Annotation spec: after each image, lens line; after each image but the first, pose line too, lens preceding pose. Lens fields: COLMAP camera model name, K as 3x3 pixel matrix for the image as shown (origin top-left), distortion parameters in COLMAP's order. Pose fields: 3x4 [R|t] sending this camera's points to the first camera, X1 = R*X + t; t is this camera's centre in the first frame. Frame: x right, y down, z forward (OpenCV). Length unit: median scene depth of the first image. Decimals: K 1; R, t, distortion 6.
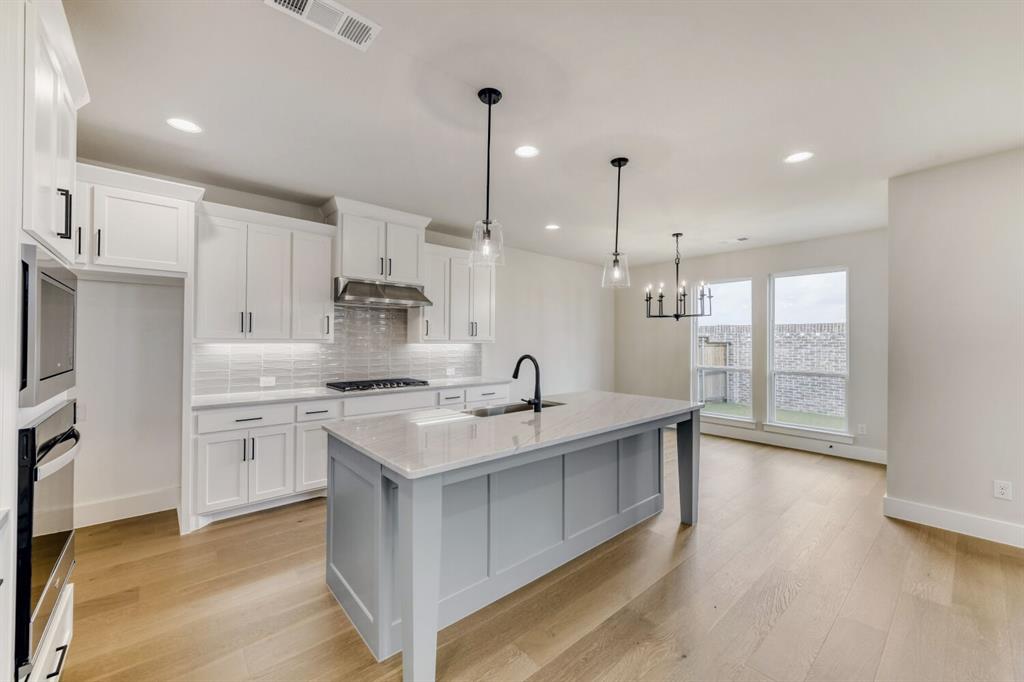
lens RADIAL K [[408.4, 0, 522.7], [0, 408.4, 332.8], [0, 0, 1]] dist [0.004206, -0.000677]
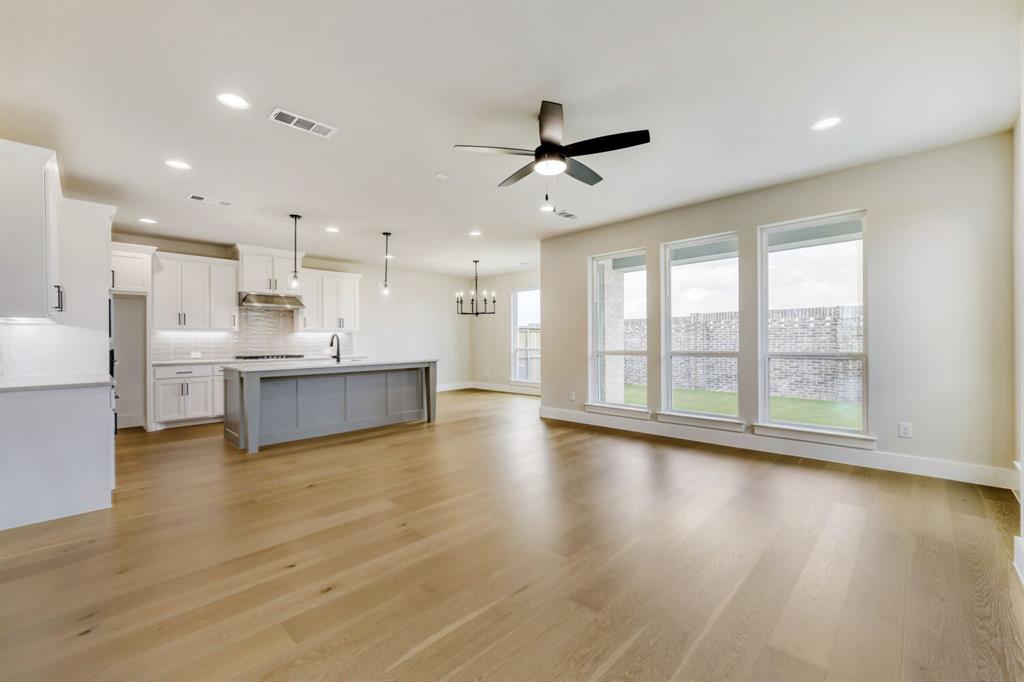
lens RADIAL K [[408.4, 0, 516.1], [0, 408.4, 335.9], [0, 0, 1]] dist [0.004206, -0.000677]
pose [[0.996695, -0.013875, 0.080039, 0.532220], [0.013091, 0.999861, 0.010308, 0.041285], [-0.080170, -0.009226, 0.996738, -0.754821]]
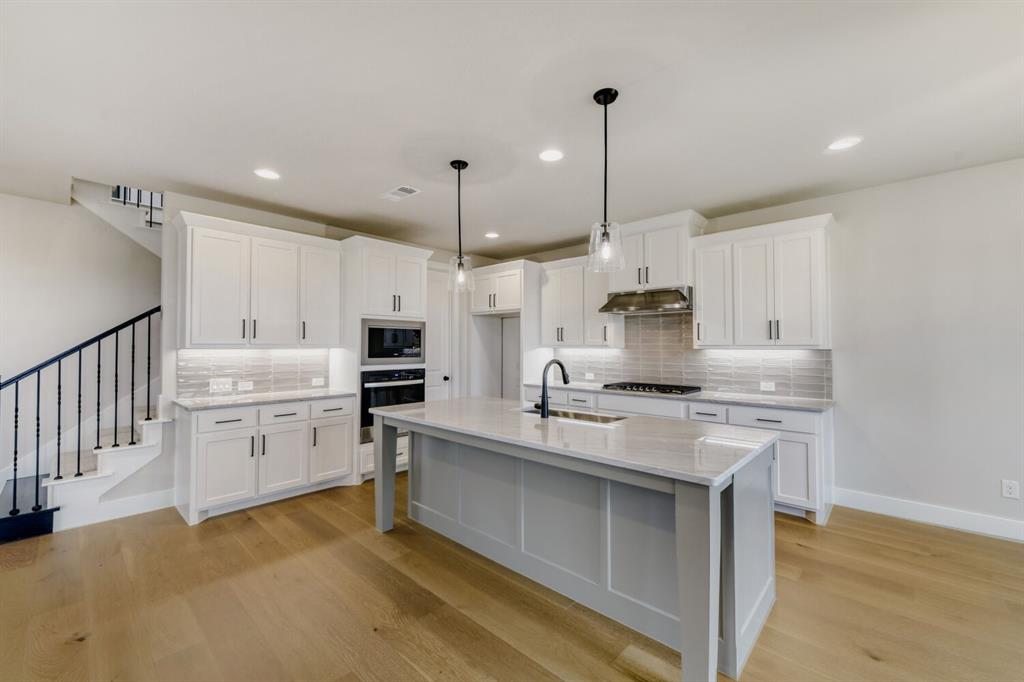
lens RADIAL K [[408.4, 0, 516.2], [0, 408.4, 339.2], [0, 0, 1]] dist [0.004206, -0.000677]
pose [[0.112378, -0.022510, -0.993410, 0.719321], [0.020359, 0.999586, -0.020347, 0.016795], [0.993457, -0.017939, 0.112790, 0.588295]]
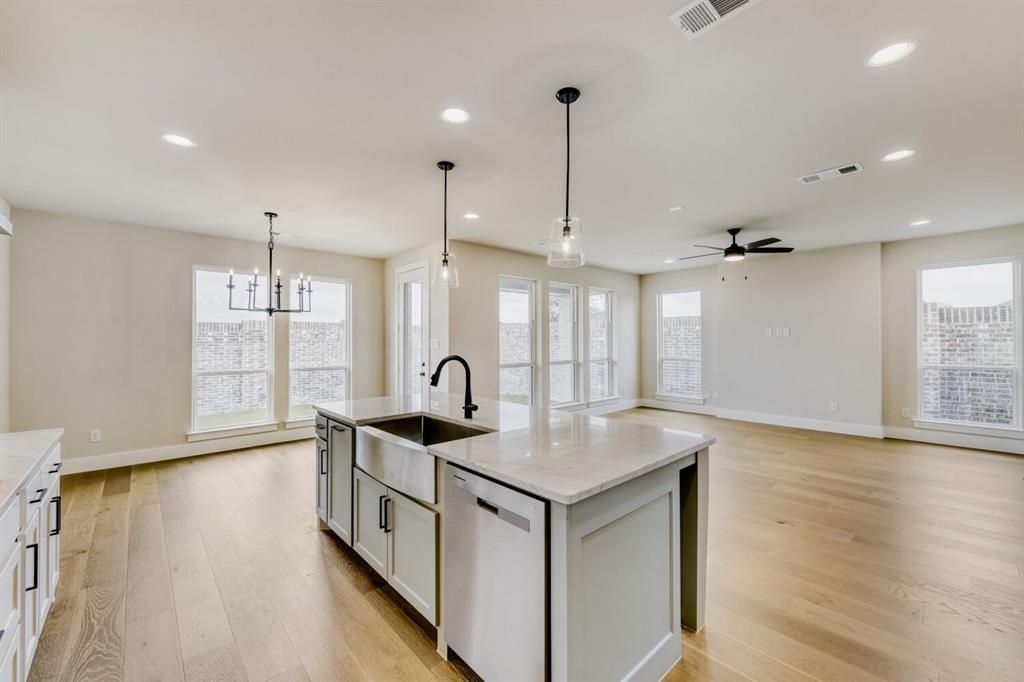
lens RADIAL K [[408.4, 0, 511.2], [0, 408.4, 335.8], [0, 0, 1]] dist [0.004206, -0.000677]
pose [[-0.014072, 0.008106, 0.999868, -0.611416], [-0.015689, 0.999842, -0.008326, 0.014561], [-0.999778, -0.015804, -0.013943, 0.659850]]
